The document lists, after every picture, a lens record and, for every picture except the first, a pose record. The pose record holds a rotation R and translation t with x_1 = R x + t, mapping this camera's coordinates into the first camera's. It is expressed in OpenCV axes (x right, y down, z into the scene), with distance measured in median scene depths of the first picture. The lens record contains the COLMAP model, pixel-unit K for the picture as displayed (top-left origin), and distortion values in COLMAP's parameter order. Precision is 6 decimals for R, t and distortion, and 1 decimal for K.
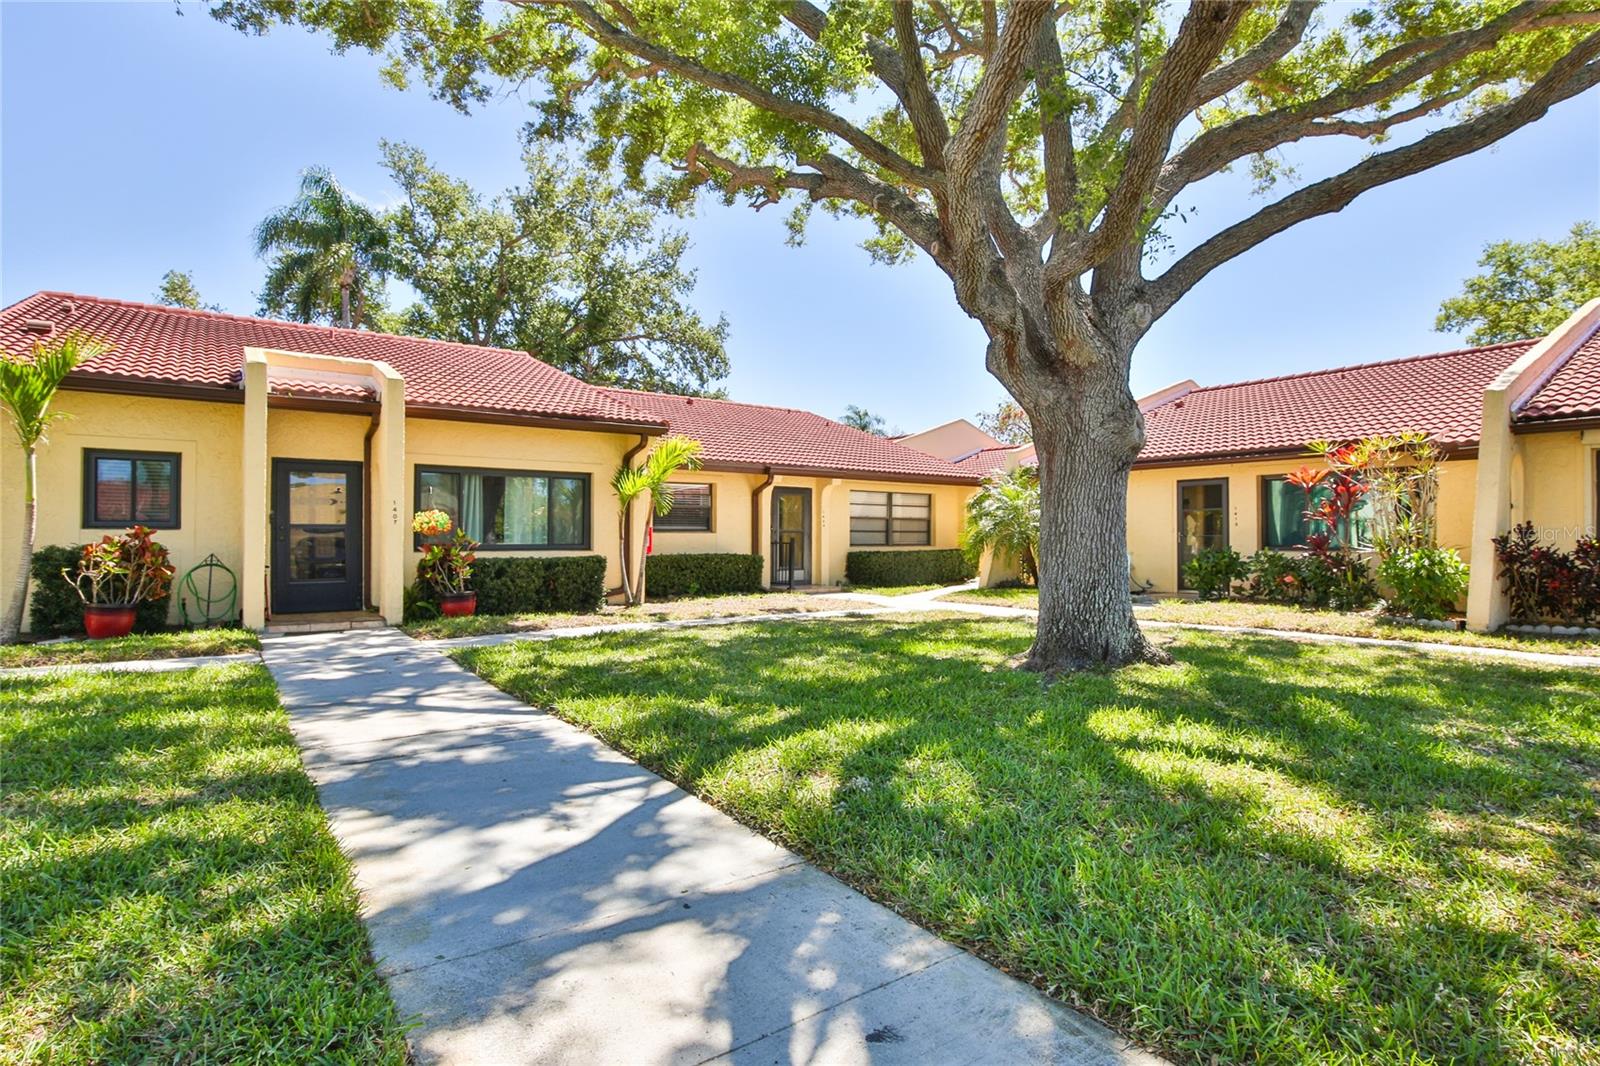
lens RADIAL K [[774.4, 0, 800.5], [0, 774.4, 534.2], [0, 0, 1]] dist [-0.033325, 0.003519]
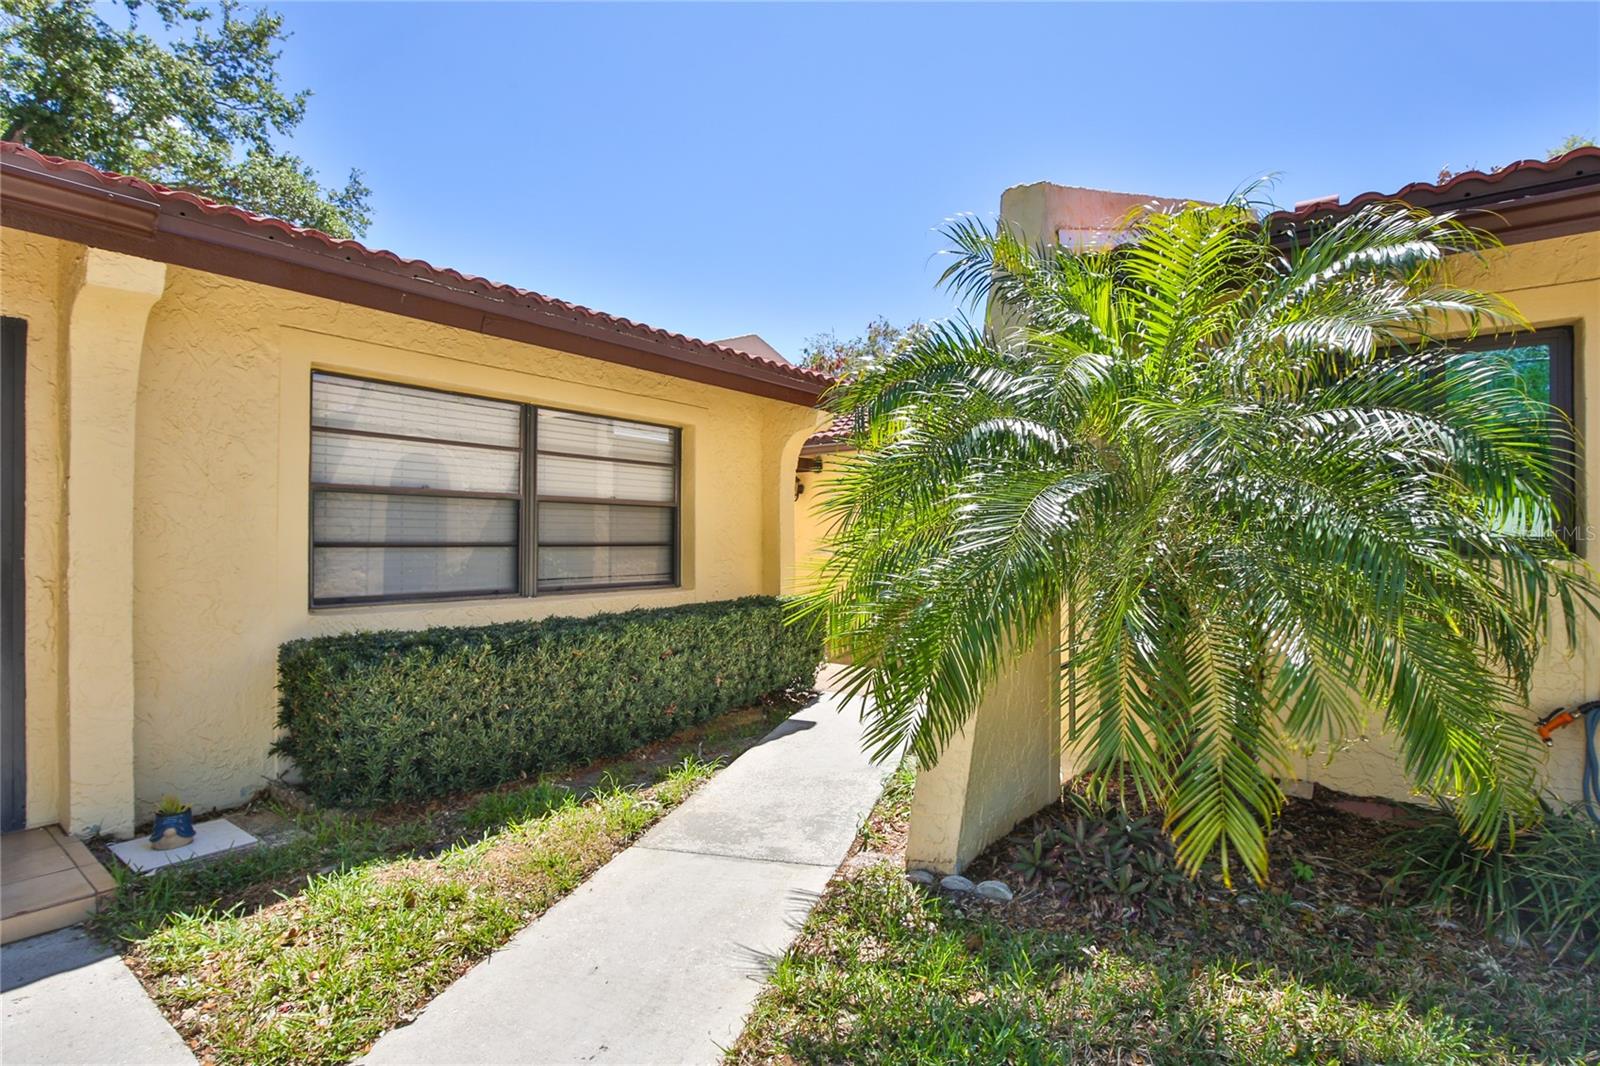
lens RADIAL K [[774.4, 0, 801.8], [0, 774.4, 538.5], [0, 0, 1]] dist [-0.033325, 0.003519]
pose [[0.960149, -0.002561, 0.279478, 0.131364], [0.003296, 0.999992, -0.002163, -0.004586], [-0.279470, 0.002998, 0.960150, 0.700221]]
